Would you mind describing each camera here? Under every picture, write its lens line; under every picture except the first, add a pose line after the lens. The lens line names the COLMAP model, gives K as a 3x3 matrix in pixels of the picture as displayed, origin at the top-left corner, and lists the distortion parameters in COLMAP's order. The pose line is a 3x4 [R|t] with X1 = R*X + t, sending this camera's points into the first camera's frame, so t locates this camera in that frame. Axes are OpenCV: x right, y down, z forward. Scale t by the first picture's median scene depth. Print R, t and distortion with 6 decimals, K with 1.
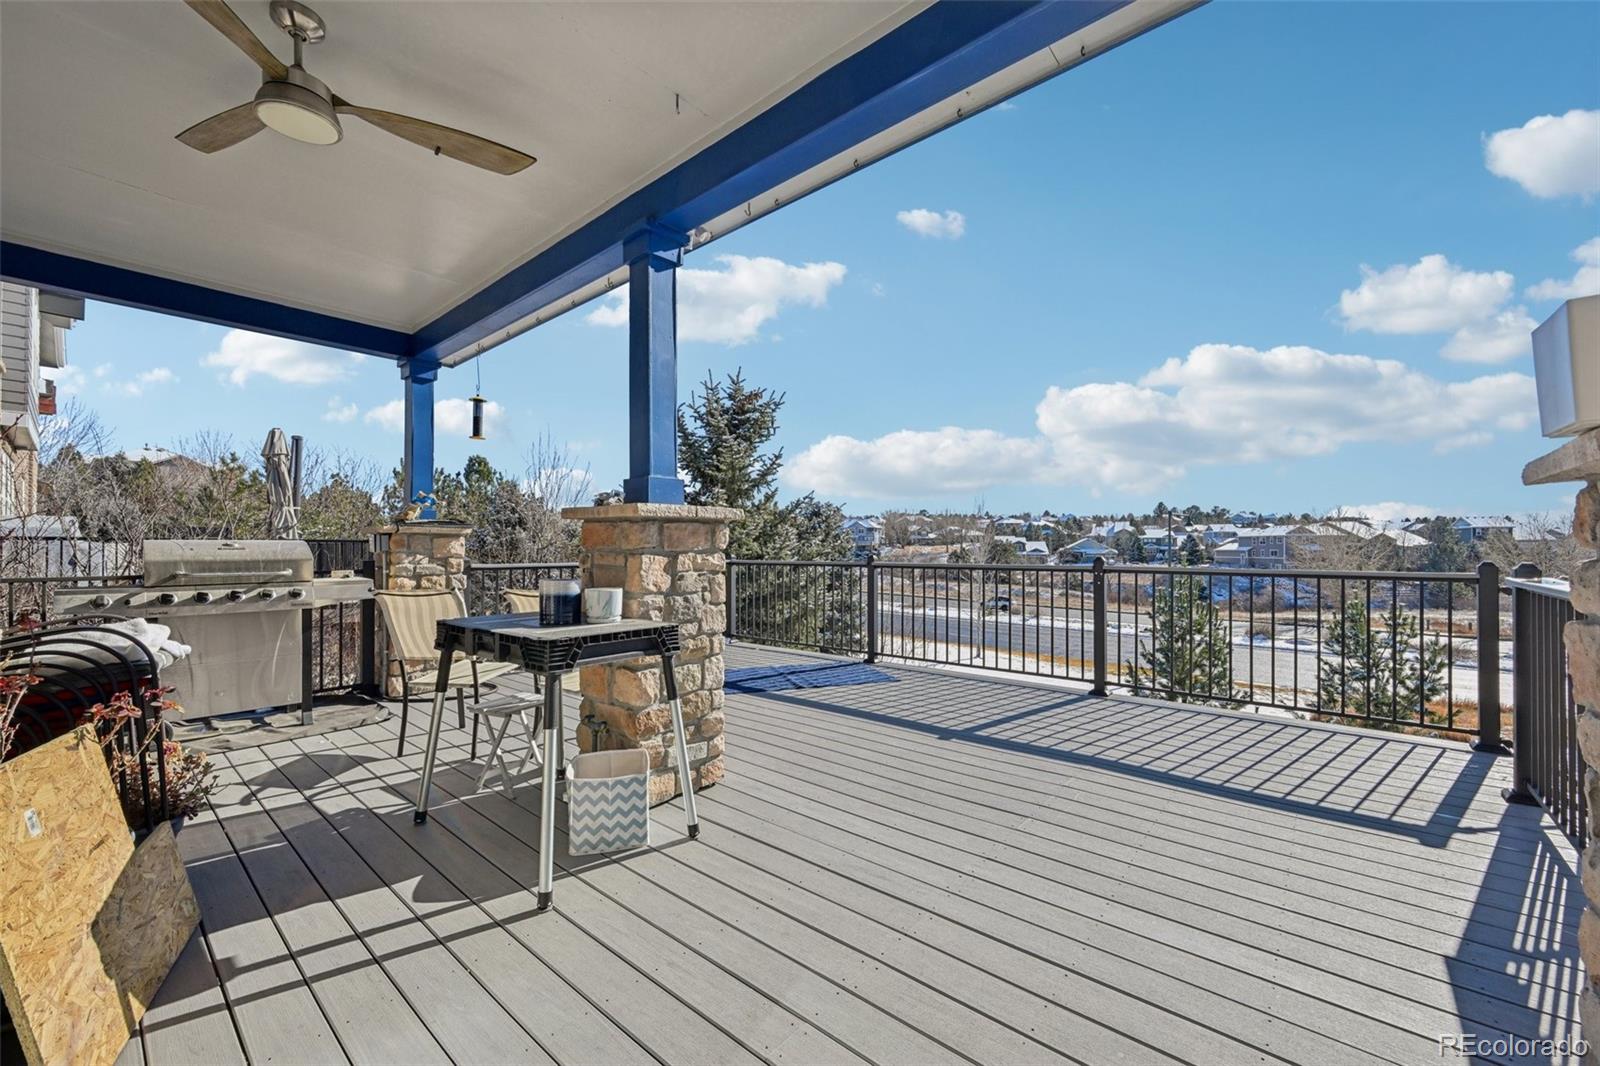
lens RADIAL K [[626.3, 0, 803.7], [0, 626.3, 536.5], [0, 0, 1]] dist [-0.003867, -0.000183]
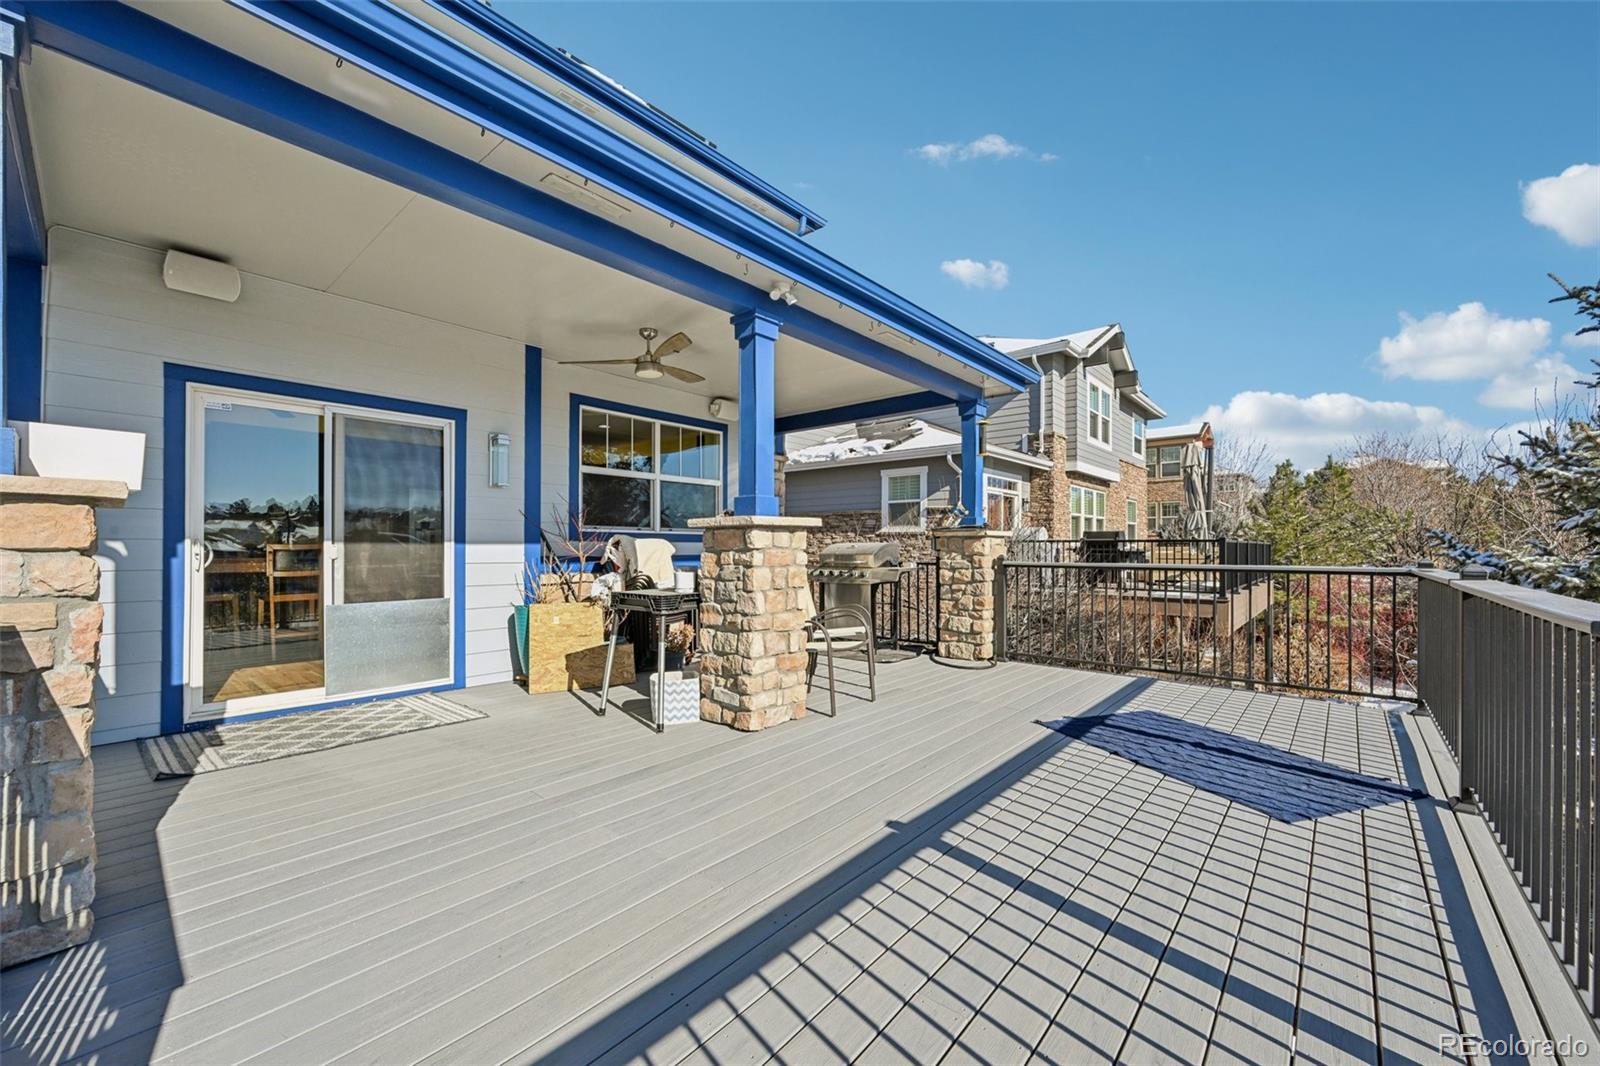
lens RADIAL K [[626.3, 0, 804.5], [0, 626.3, 546.0], [0, 0, 1]] dist [-0.003867, -0.000183]
pose [[-0.001475, -0.000047, -0.999999, 1.150034], [0.014936, 0.999888, -0.000069, 0.016555], [0.999887, -0.014936, -0.001474, 1.137001]]
